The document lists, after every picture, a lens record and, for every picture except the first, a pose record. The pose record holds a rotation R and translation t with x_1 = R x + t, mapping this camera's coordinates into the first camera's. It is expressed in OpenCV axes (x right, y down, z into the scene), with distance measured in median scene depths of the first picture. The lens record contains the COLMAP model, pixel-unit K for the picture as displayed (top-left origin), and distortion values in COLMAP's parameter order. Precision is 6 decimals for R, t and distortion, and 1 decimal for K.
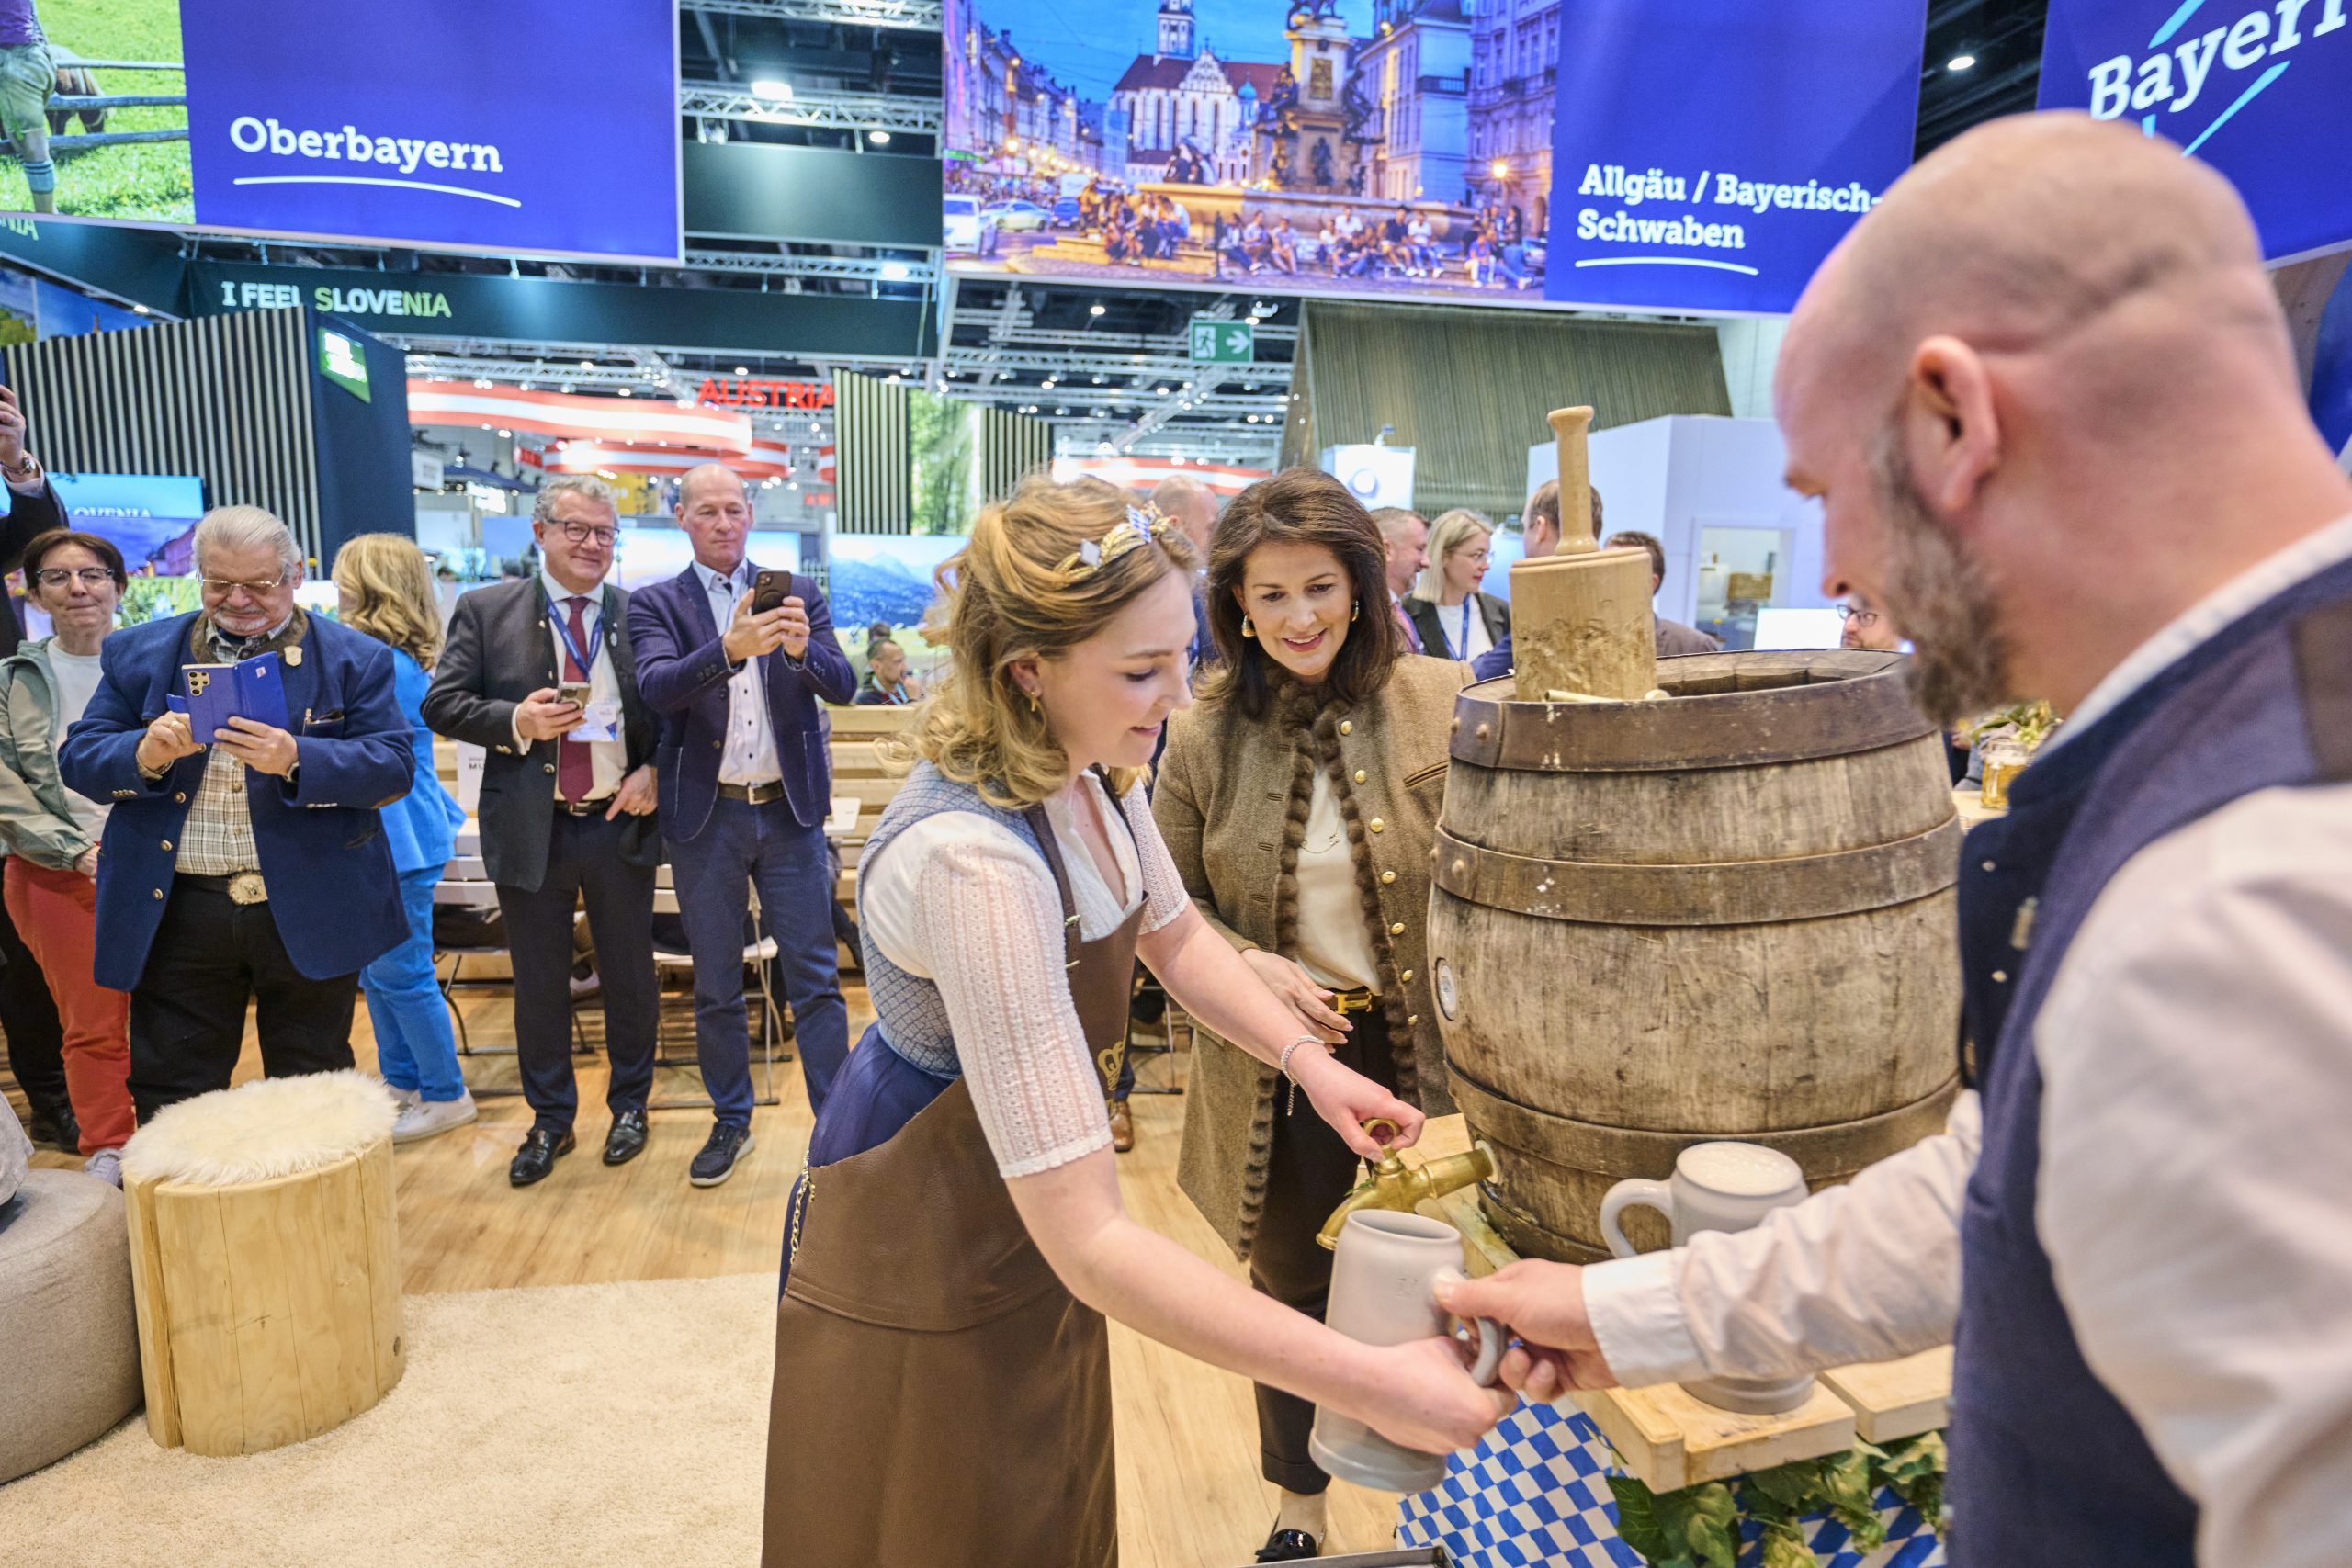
lens RADIAL K [[1339.6, 0, 1165.3], [0, 1339.6, 785.6], [0, 0, 1]] dist [0.004352, 0.001374]
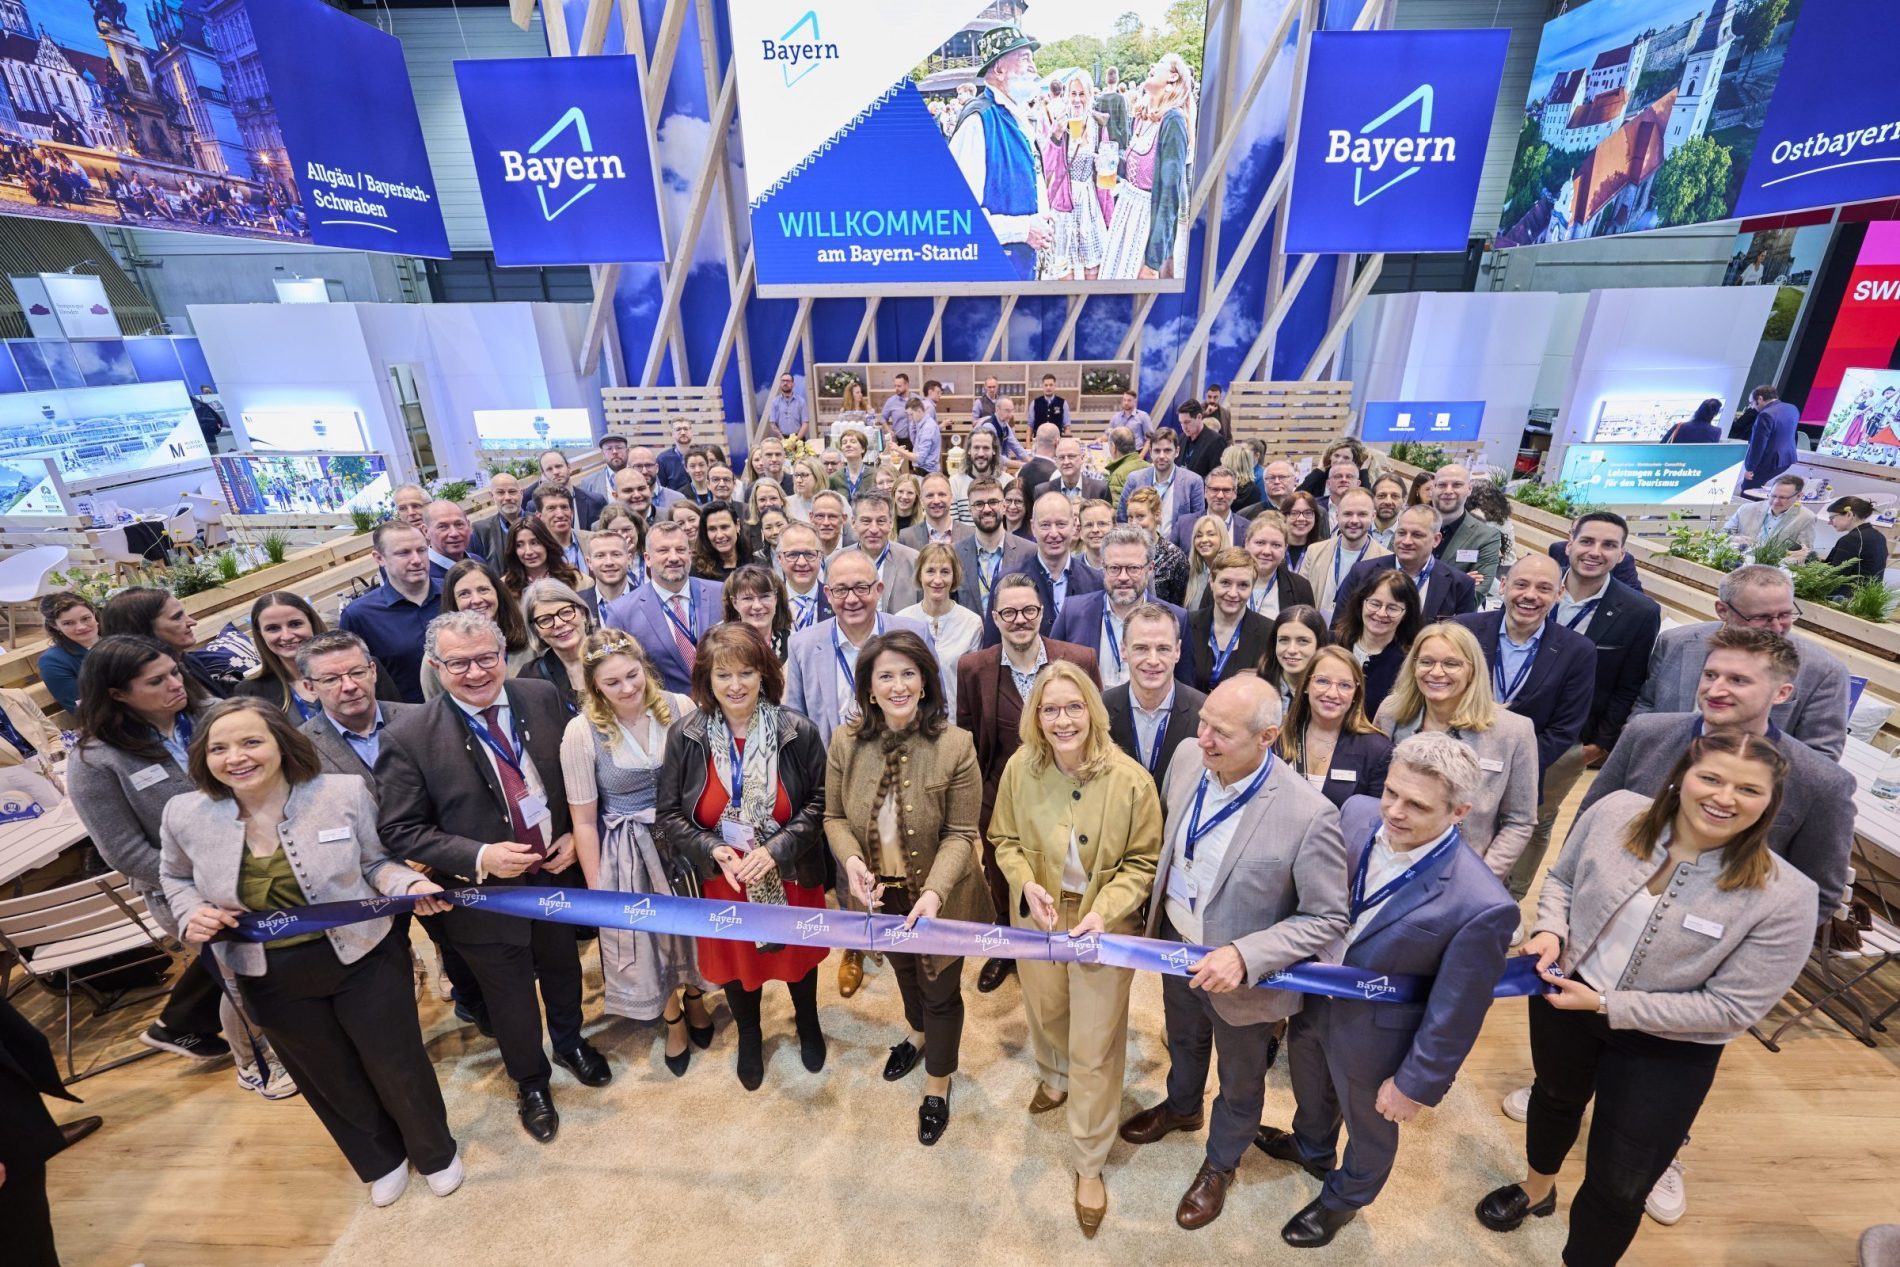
lens RADIAL K [[804.6, 0, 969.7], [0, 804.6, 663.4], [0, 0, 1]] dist [-0.000799, 0.000595]
pose [[0.185148, -0.406970, 0.894481, -0.758000], [0.157104, 0.910769, 0.381861, -0.137319], [-0.970071, 0.069826, 0.232564, -0.036280]]
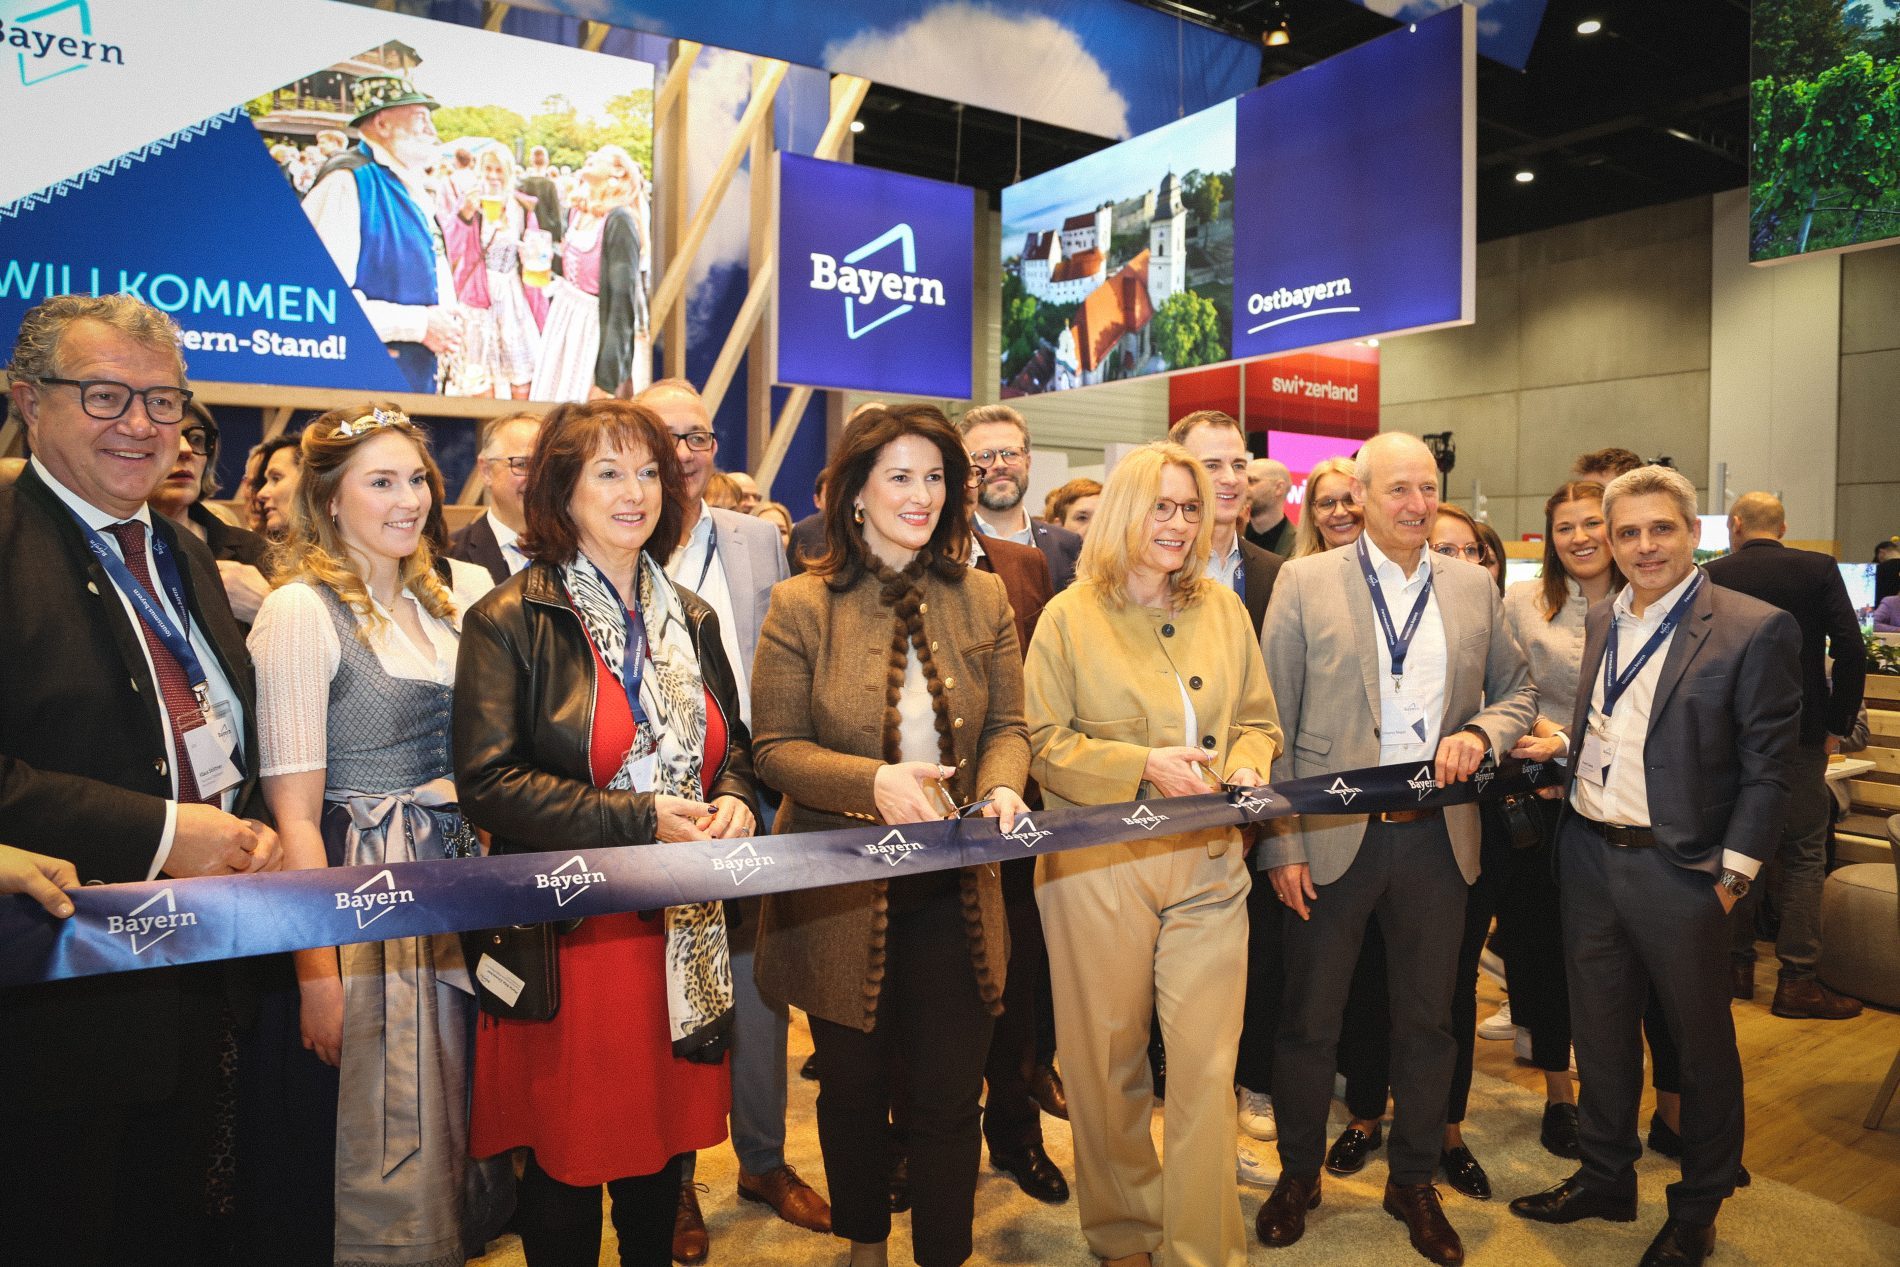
lens RADIAL K [[1275.3, 0, 954.6], [0, 1275.3, 626.6], [0, 0, 1]] dist [-0.123141, 0.064320]
pose [[-0.381102, -0.070520, 0.921840, -0.794605], [0.119398, 0.984983, 0.124712, -0.029510], [-0.916791, 0.157594, -0.366959, 0.164608]]
